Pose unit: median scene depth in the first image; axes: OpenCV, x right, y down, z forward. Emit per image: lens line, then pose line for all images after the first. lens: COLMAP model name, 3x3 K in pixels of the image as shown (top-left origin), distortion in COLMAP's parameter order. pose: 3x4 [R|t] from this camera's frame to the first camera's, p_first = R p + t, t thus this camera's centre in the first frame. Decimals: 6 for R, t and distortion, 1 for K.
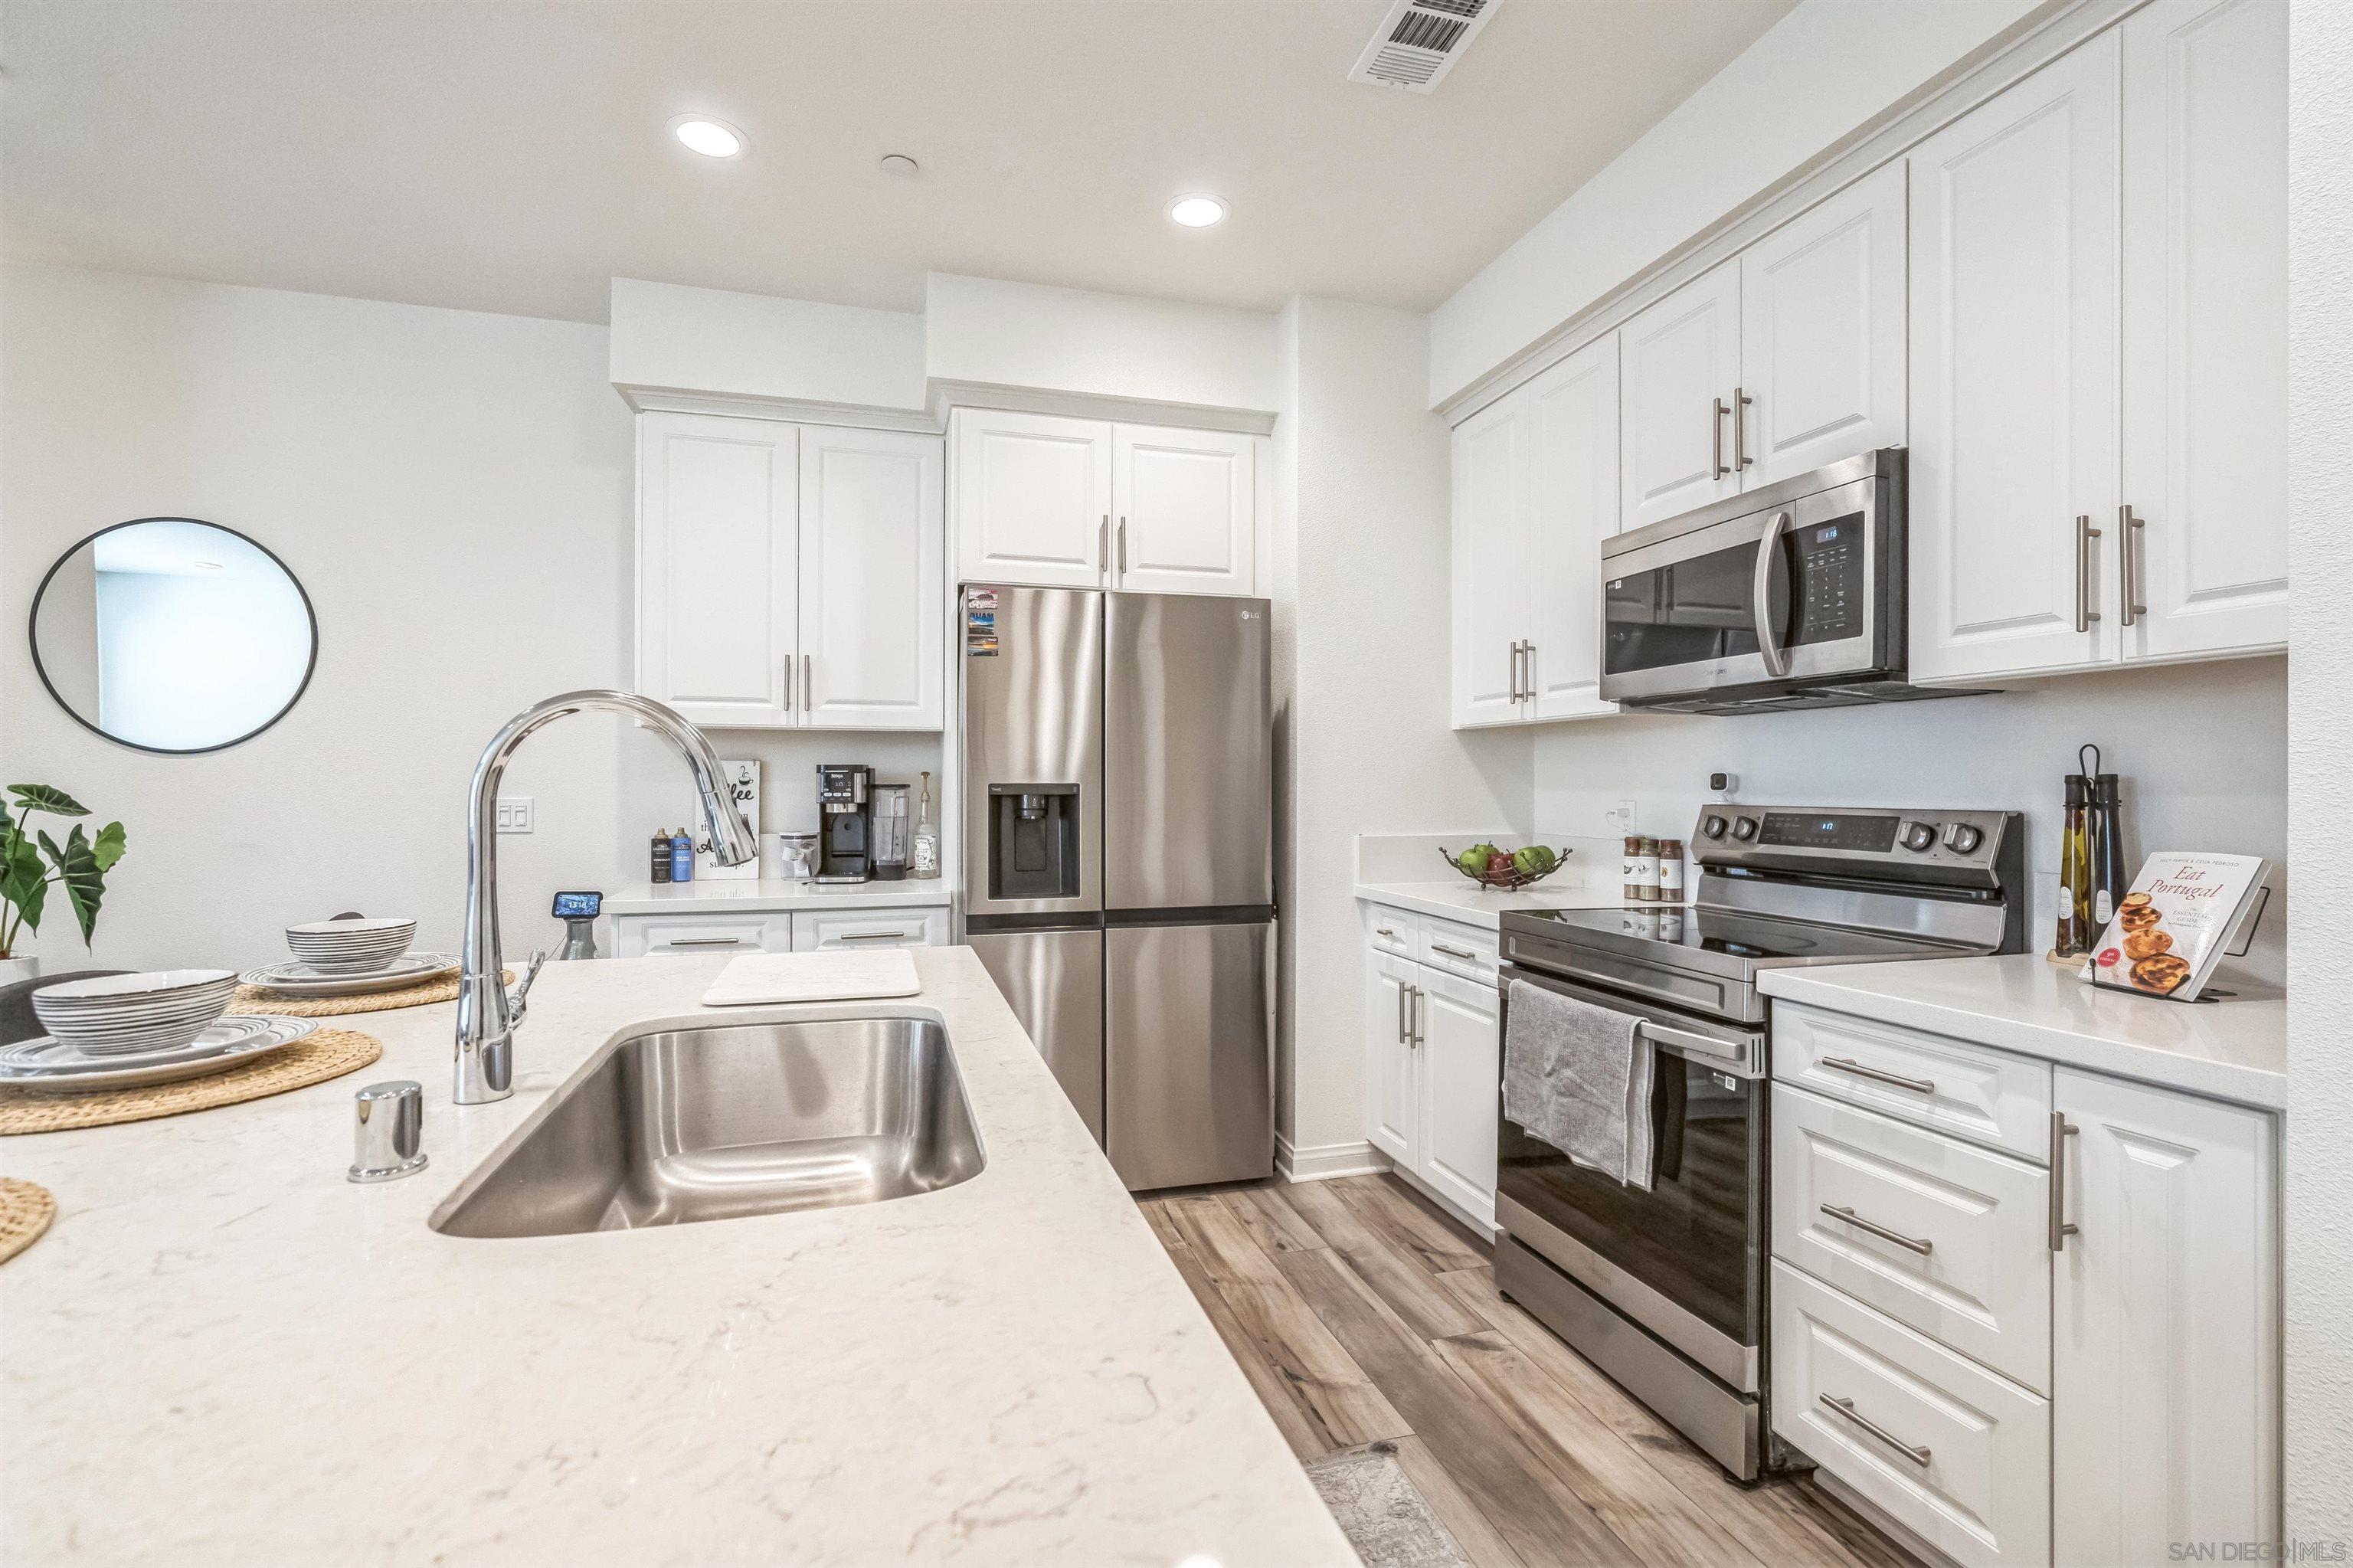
lens RADIAL K [[1086.7, 0, 1179.6], [0, 1086.7, 787.4], [0, 0, 1]] dist [-0.001984, -0.000395]
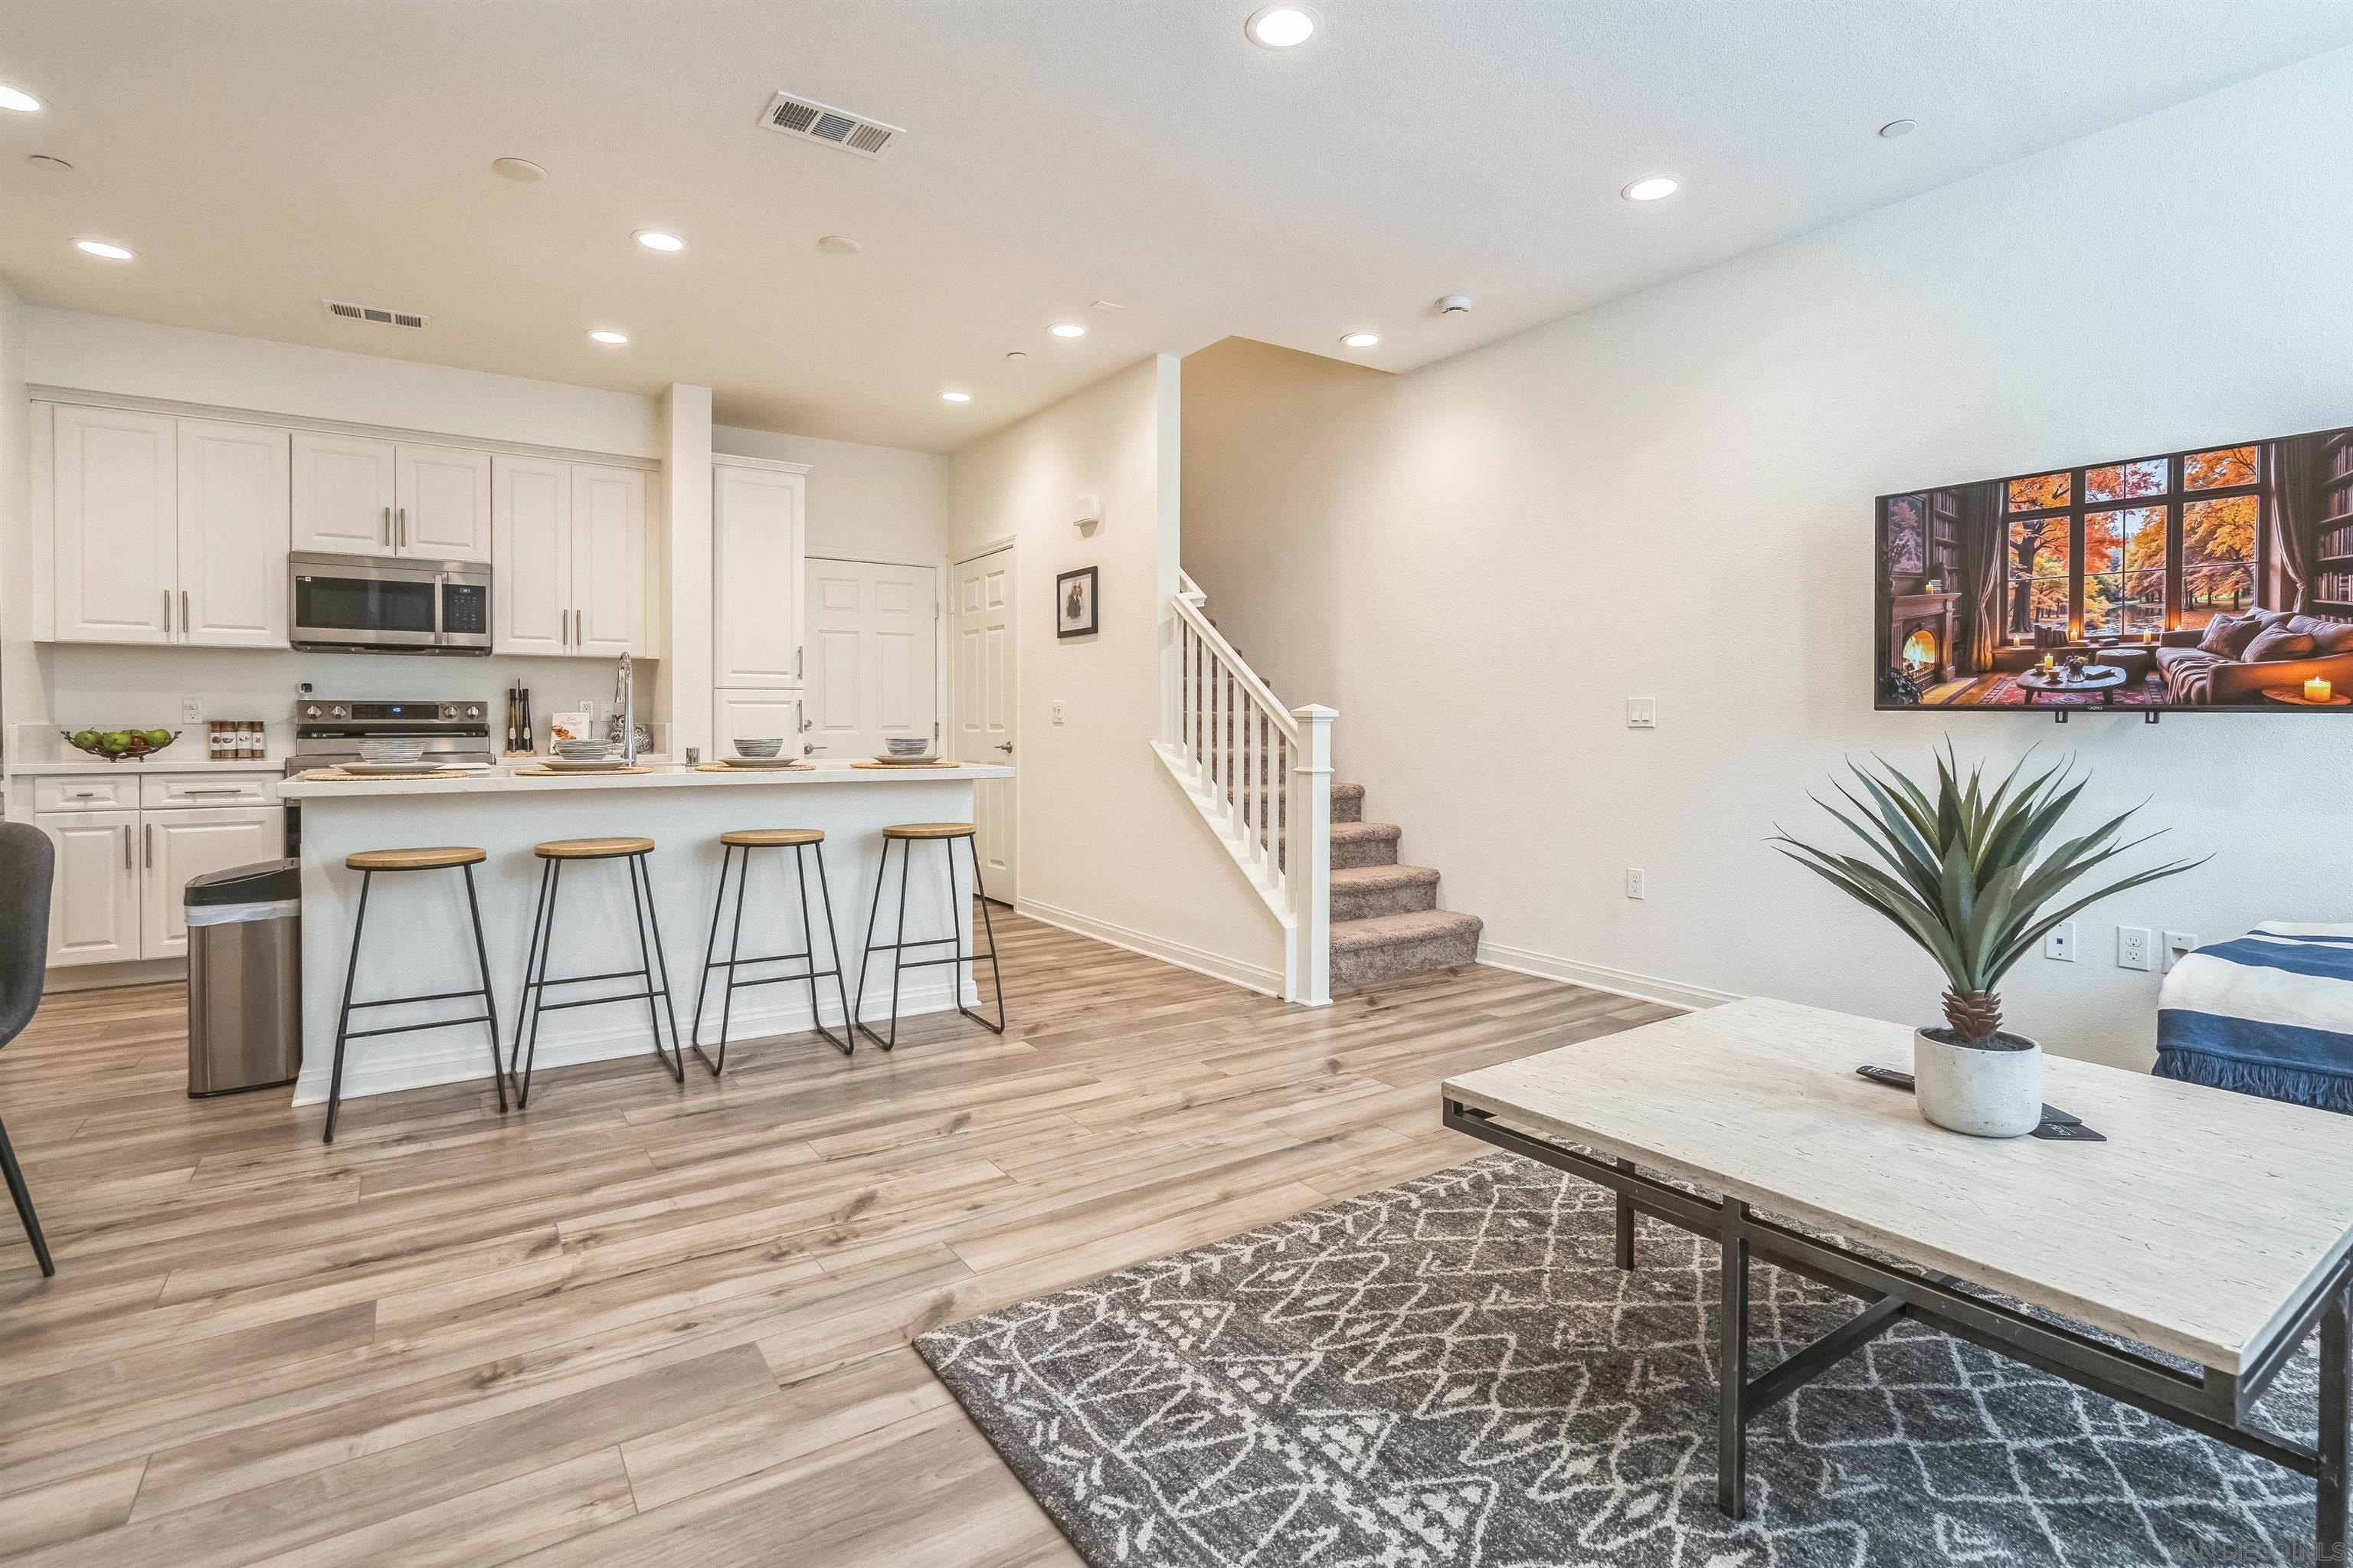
lens RADIAL K [[1118.1, 0, 1179.0], [0, 1118.1, 727.4], [0, 0, 1]] dist [-0.002101, 0.000047]
pose [[-0.320215, -0.007142, 0.947318, -2.125287], [0.000427, 0.999970, 0.007683, 0.057857], [-0.947345, 0.002865, -0.320203, 0.237696]]
